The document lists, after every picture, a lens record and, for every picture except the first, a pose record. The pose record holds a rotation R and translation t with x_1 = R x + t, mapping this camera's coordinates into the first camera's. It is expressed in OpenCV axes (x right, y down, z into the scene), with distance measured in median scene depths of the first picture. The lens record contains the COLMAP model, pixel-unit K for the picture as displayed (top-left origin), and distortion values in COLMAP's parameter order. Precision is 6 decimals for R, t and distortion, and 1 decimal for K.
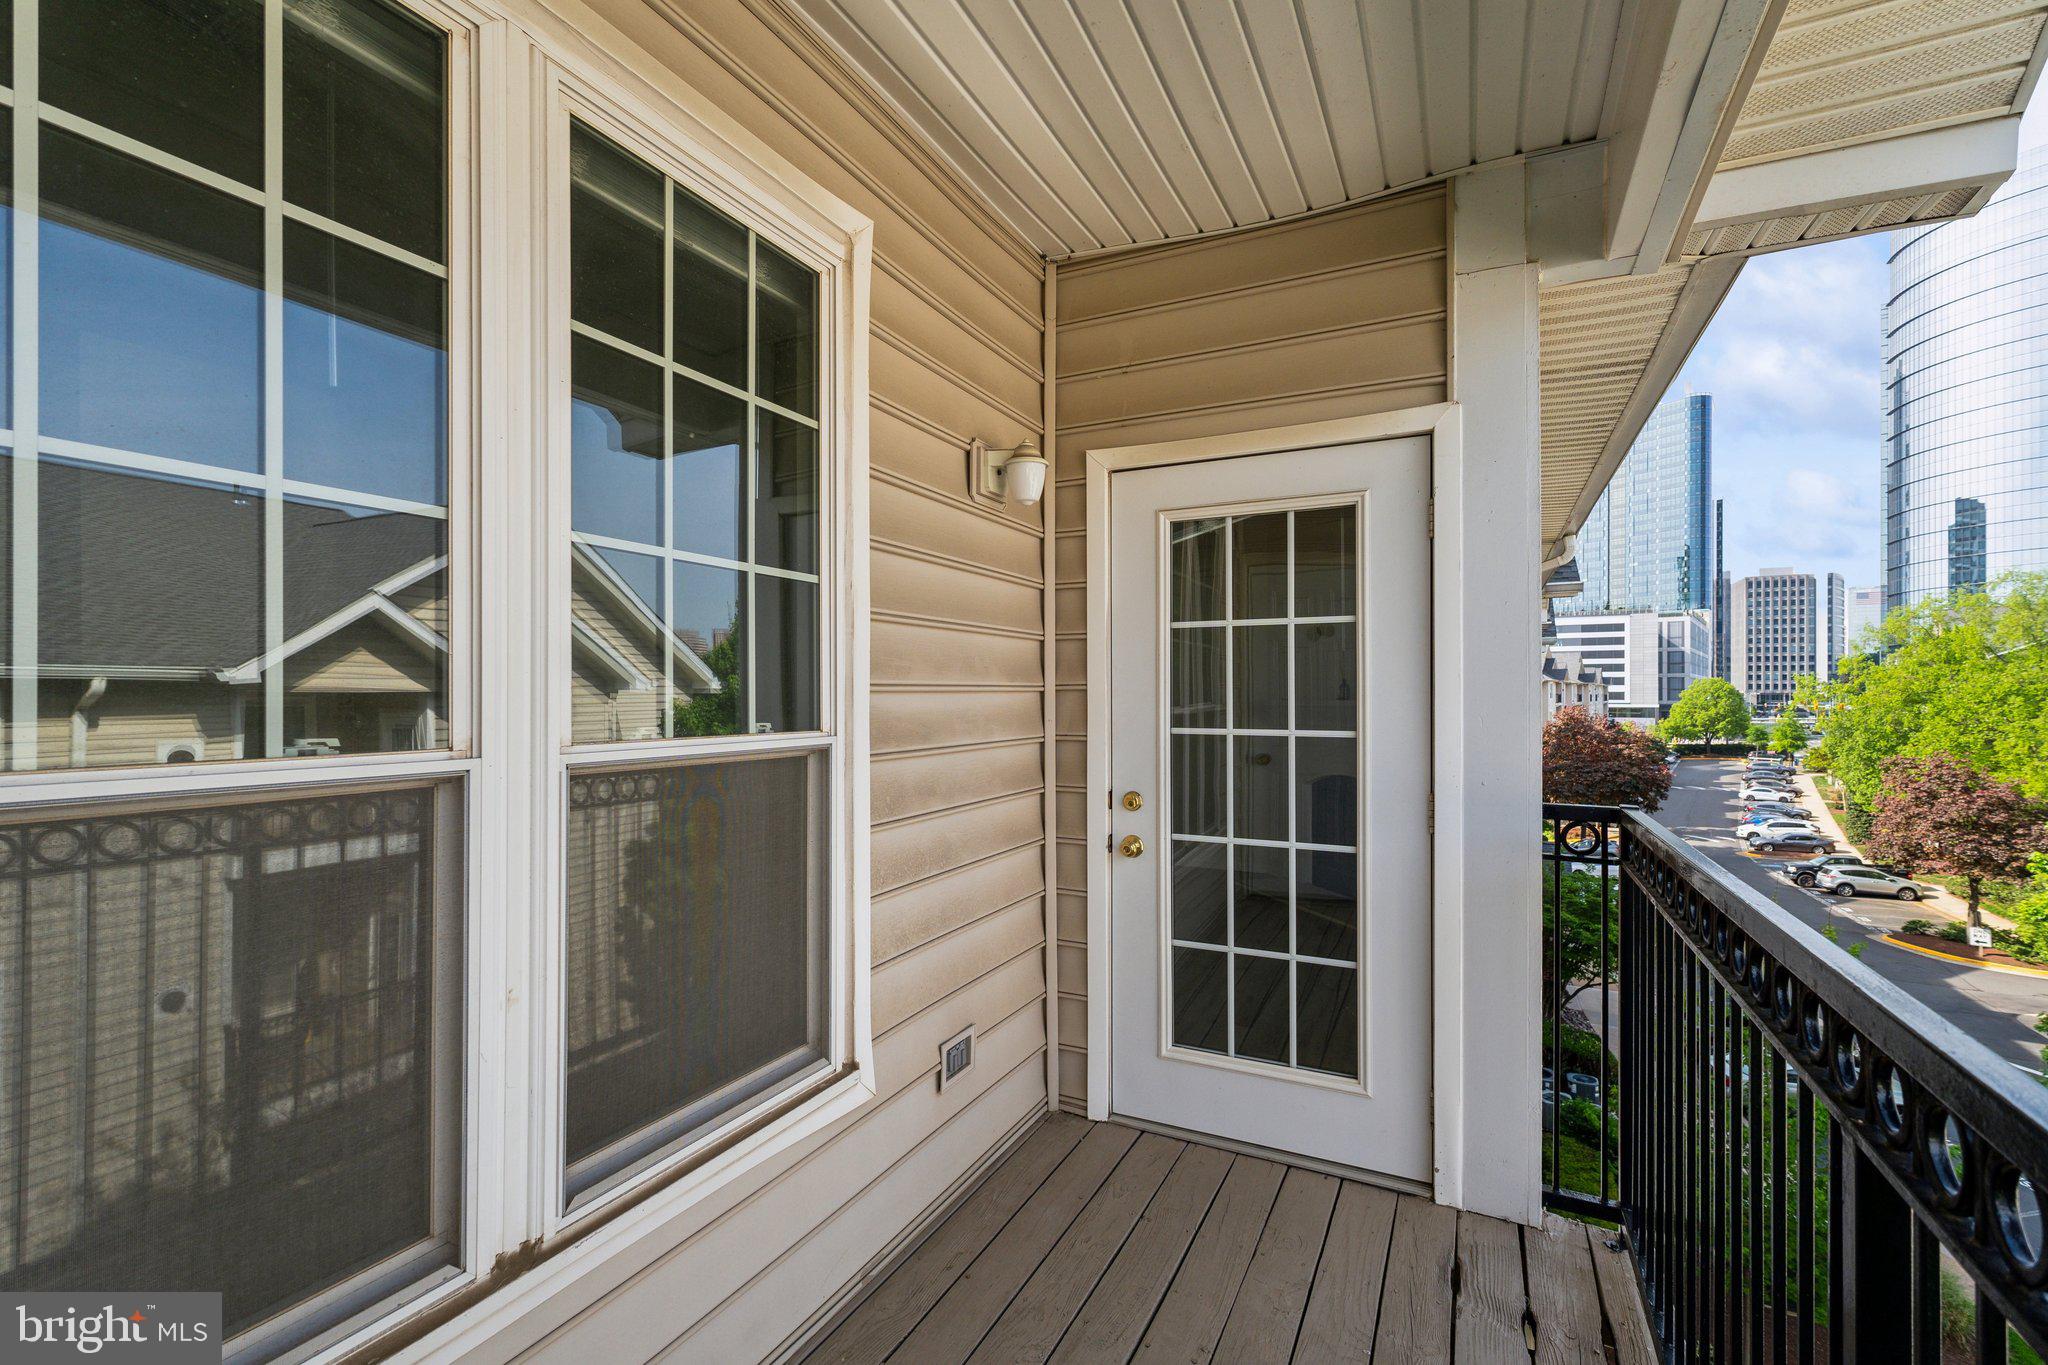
lens RADIAL K [[879.7, 0, 1024.3], [0, 879.7, 697.1], [0, 0, 1]] dist [0.005176, -0.000320]
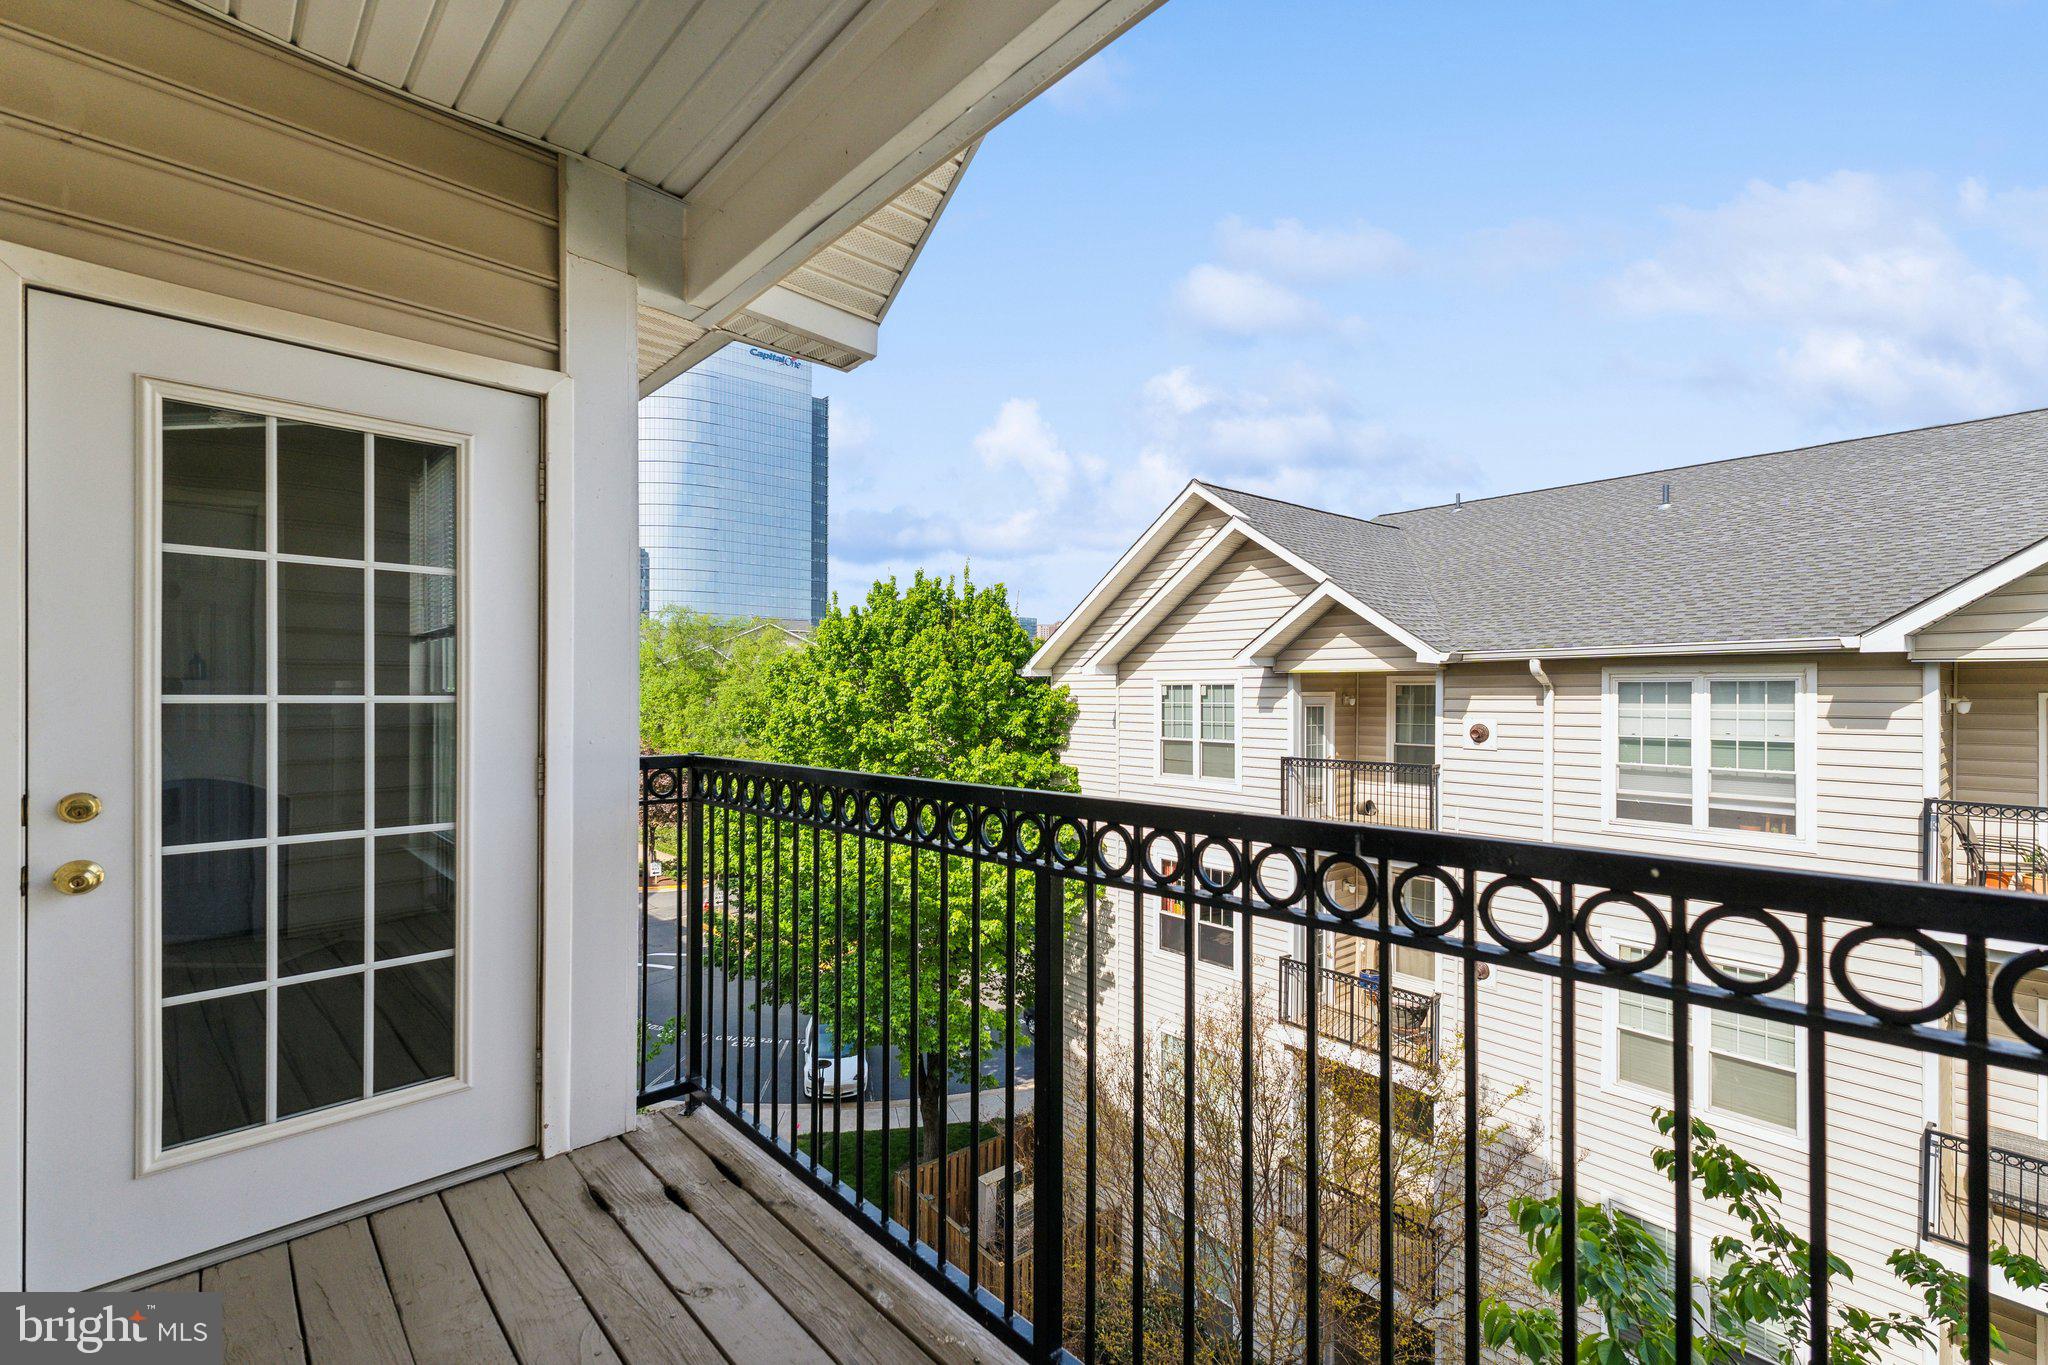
lens RADIAL K [[883.4, 0, 1020.8], [0, 883.4, 703.2], [0, 0, 1]] dist [0.003986, 0.000259]
pose [[0.335570, -0.006847, 0.941990, -0.291367], [-0.001498, 0.999968, 0.007802, 0.038371], [-0.942014, -0.004029, 0.335550, 0.138012]]
